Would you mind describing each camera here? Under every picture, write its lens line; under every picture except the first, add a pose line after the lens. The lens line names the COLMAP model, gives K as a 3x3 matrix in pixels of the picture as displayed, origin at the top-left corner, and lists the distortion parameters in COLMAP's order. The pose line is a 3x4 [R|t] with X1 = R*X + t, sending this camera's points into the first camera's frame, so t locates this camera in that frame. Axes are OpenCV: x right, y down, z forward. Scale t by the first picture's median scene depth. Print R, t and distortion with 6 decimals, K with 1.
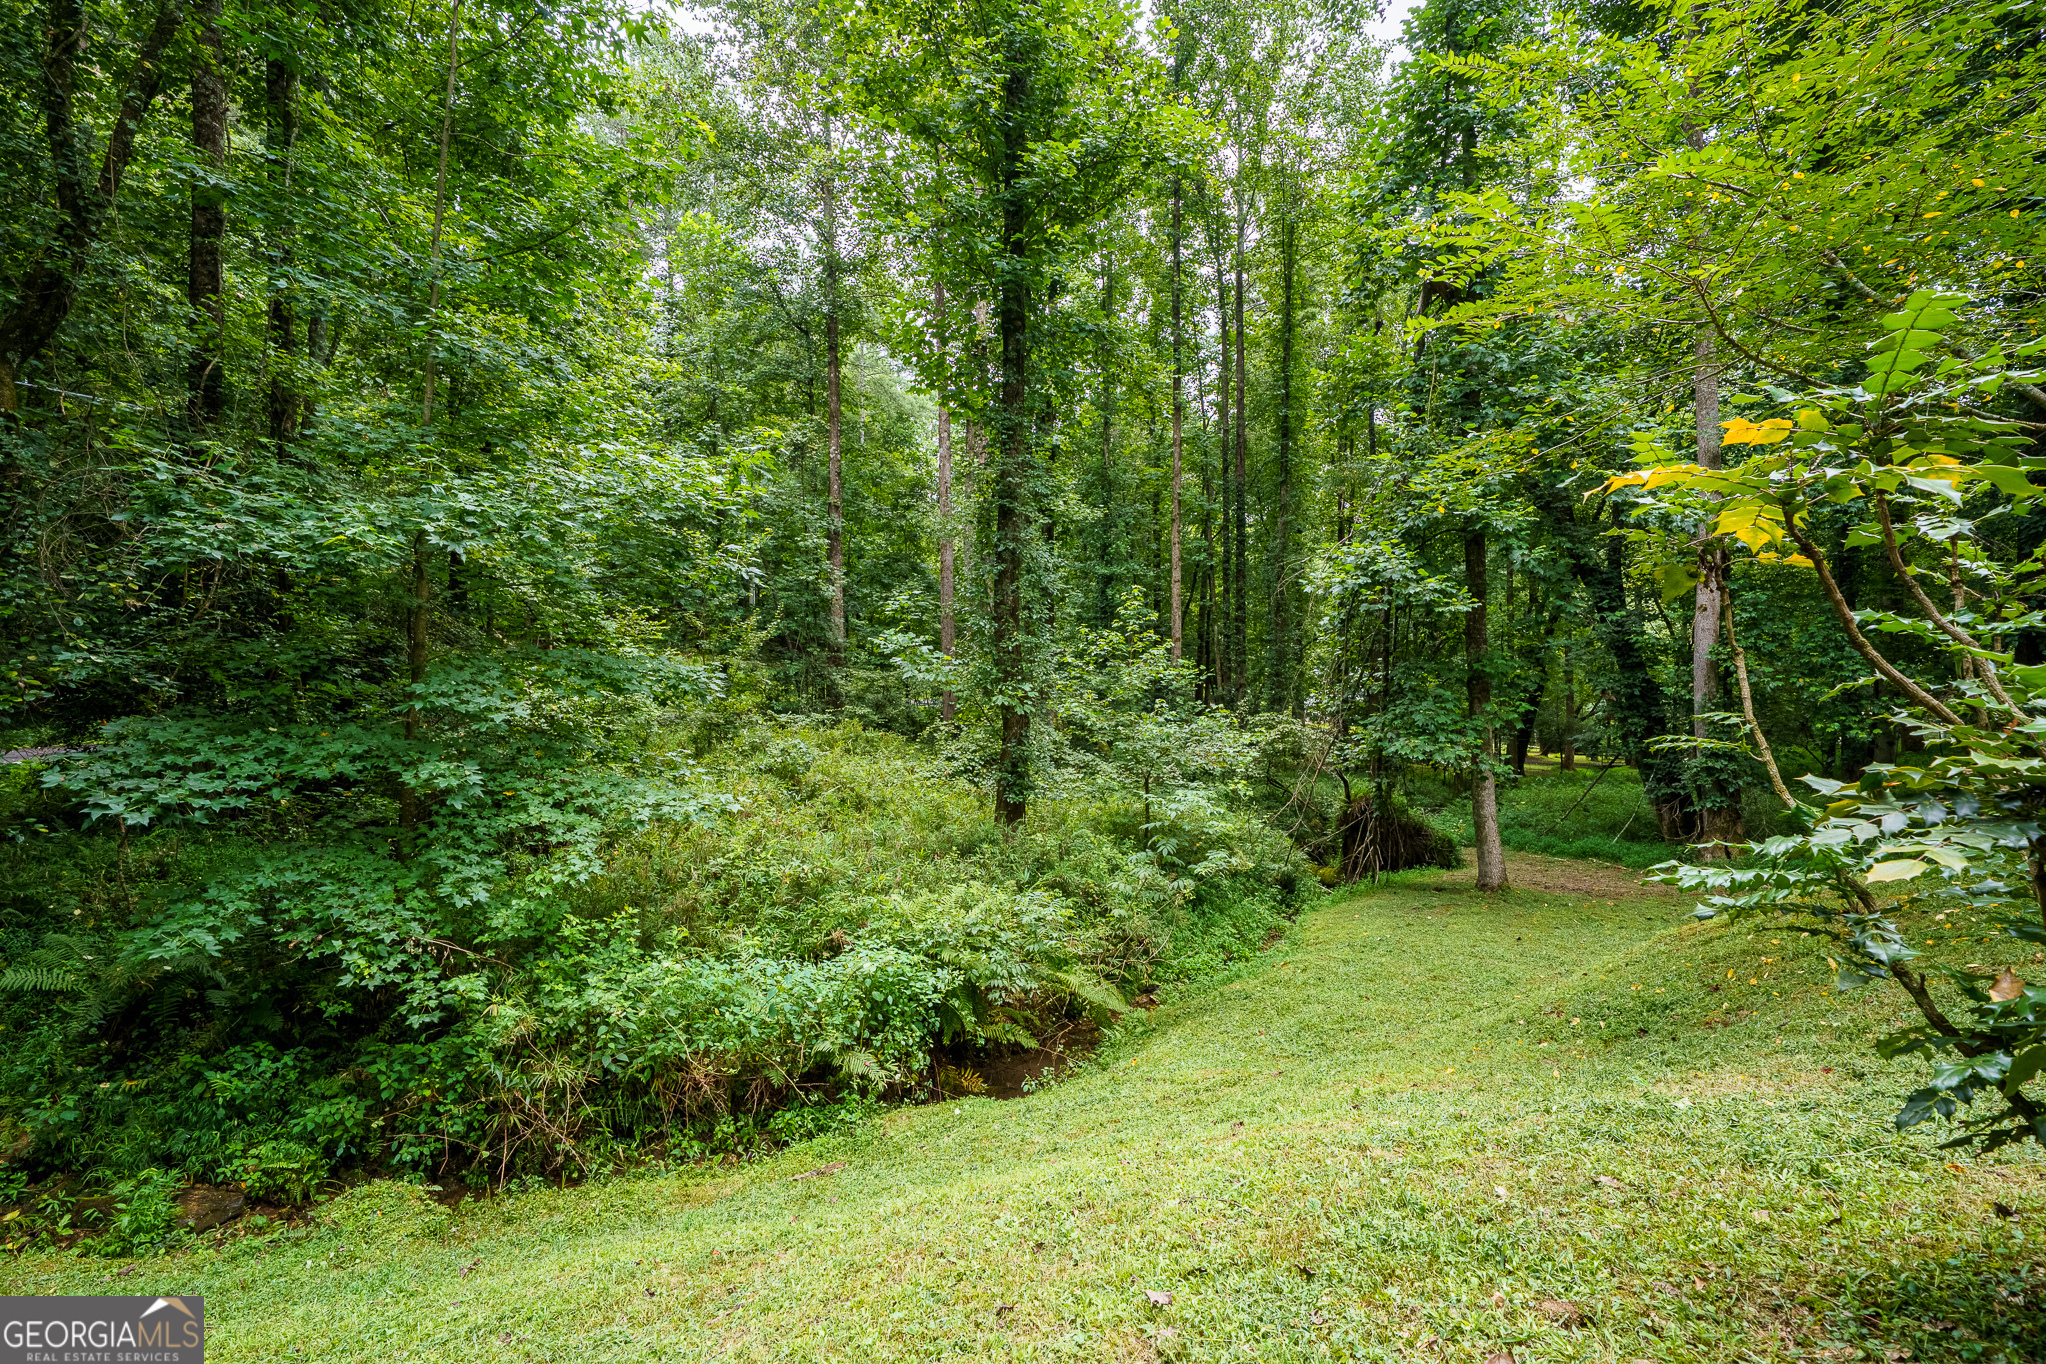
lens RADIAL K [[959.3, 0, 1023.0], [0, 959.3, 682.0], [0, 0, 1]] dist [0.001147, 0.000512]
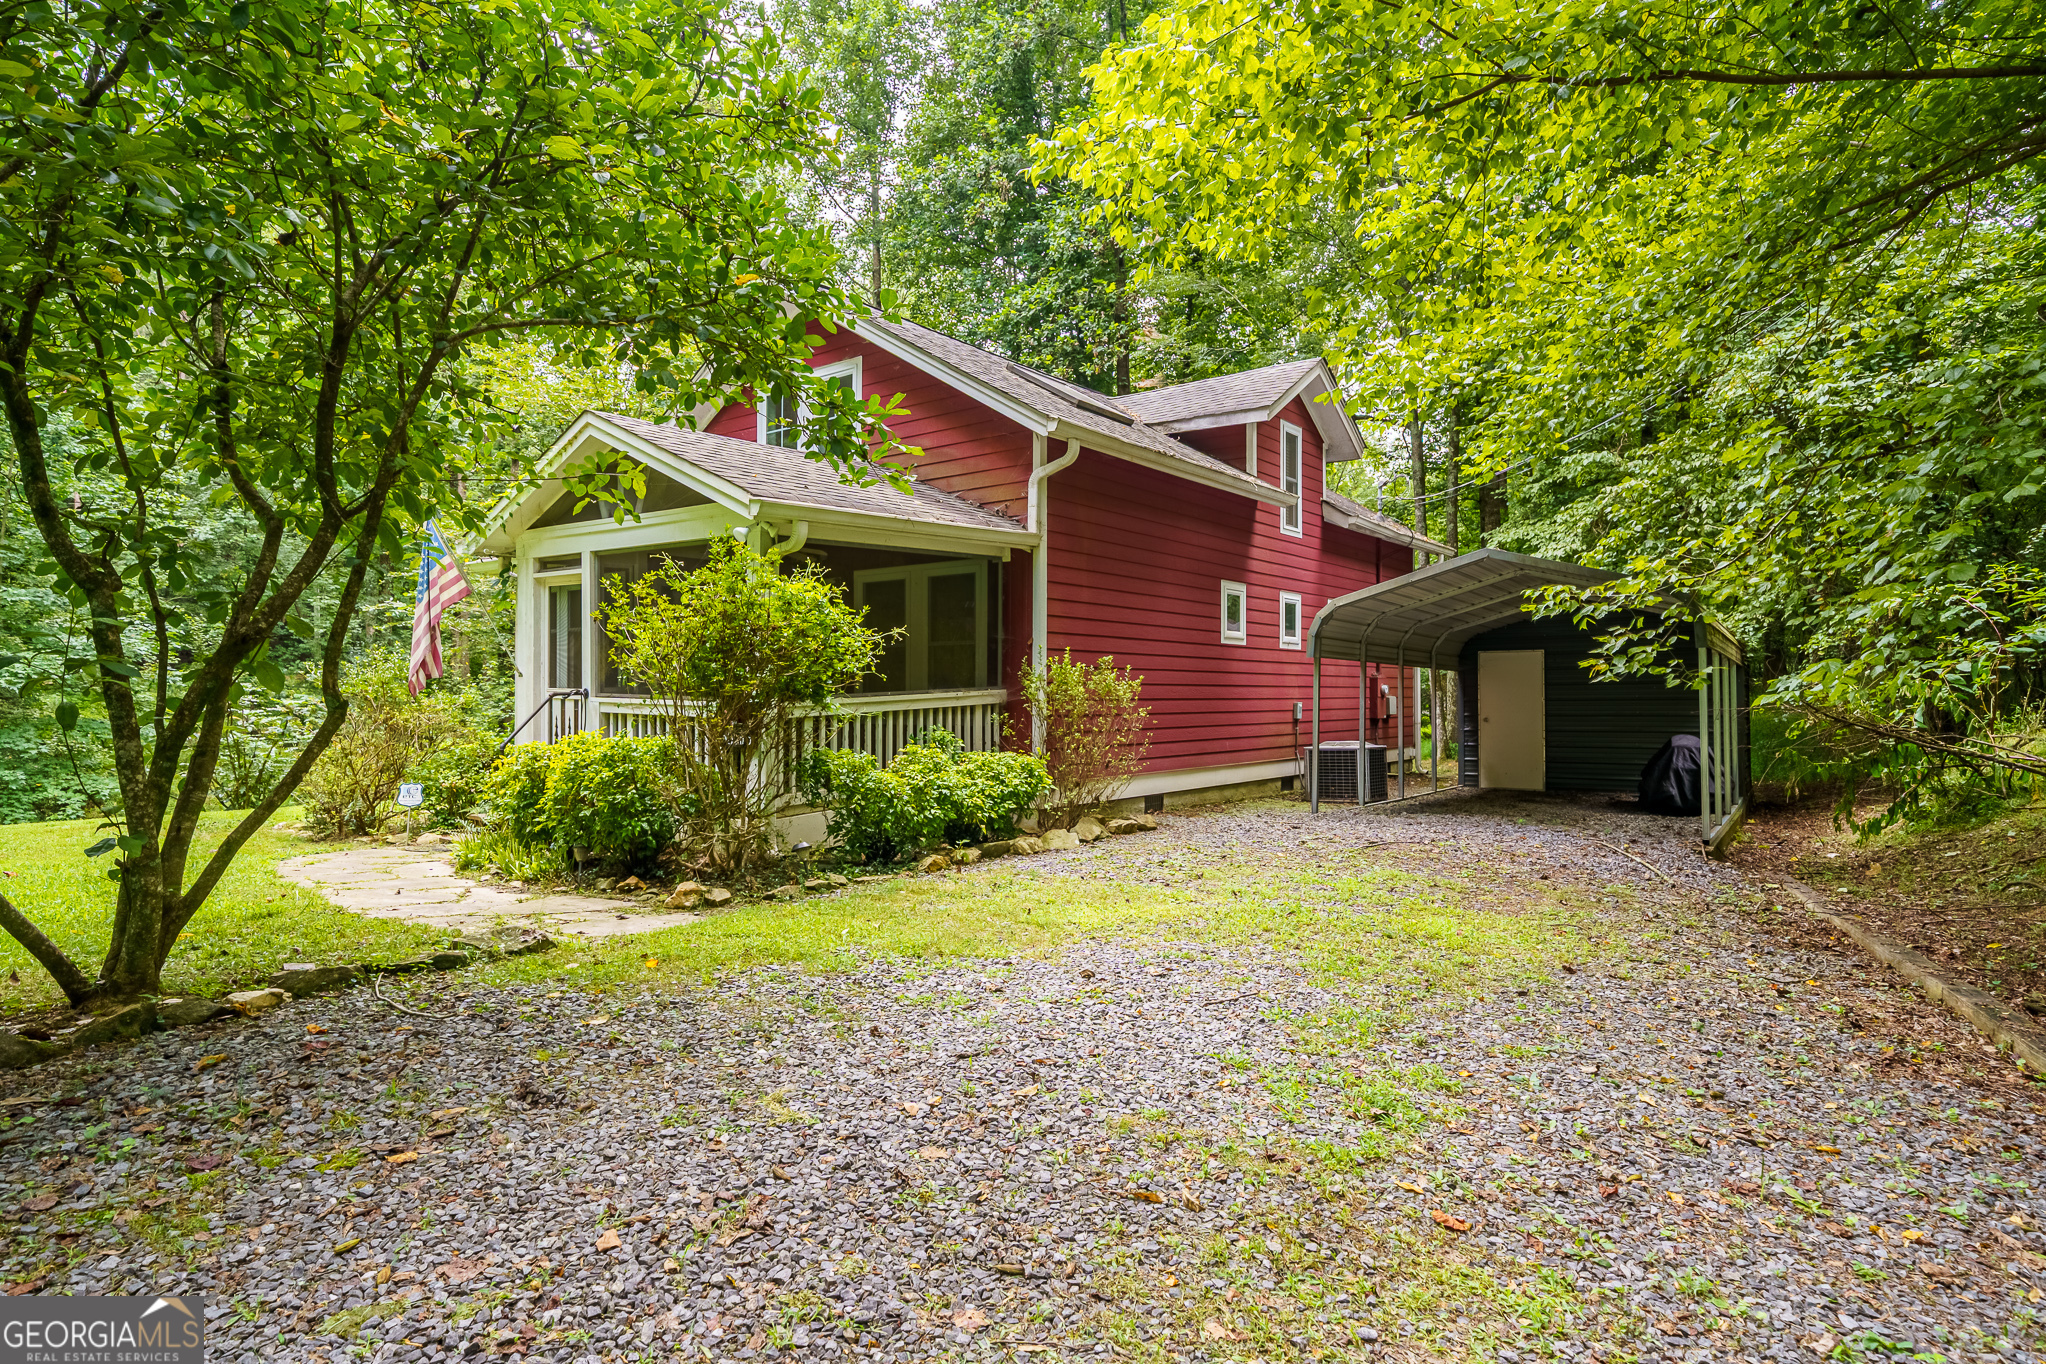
lens RADIAL K [[1126.5, 0, 1034.6], [0, 1126.5, 686.6], [0, 0, 1]] dist [0.002488, 0.001677]
pose [[0.978307, 0.007512, 0.207023, 1.381003], [-0.008773, 0.999948, 0.005176, -0.171455], [-0.206974, -0.006880, 0.978322, -2.391421]]
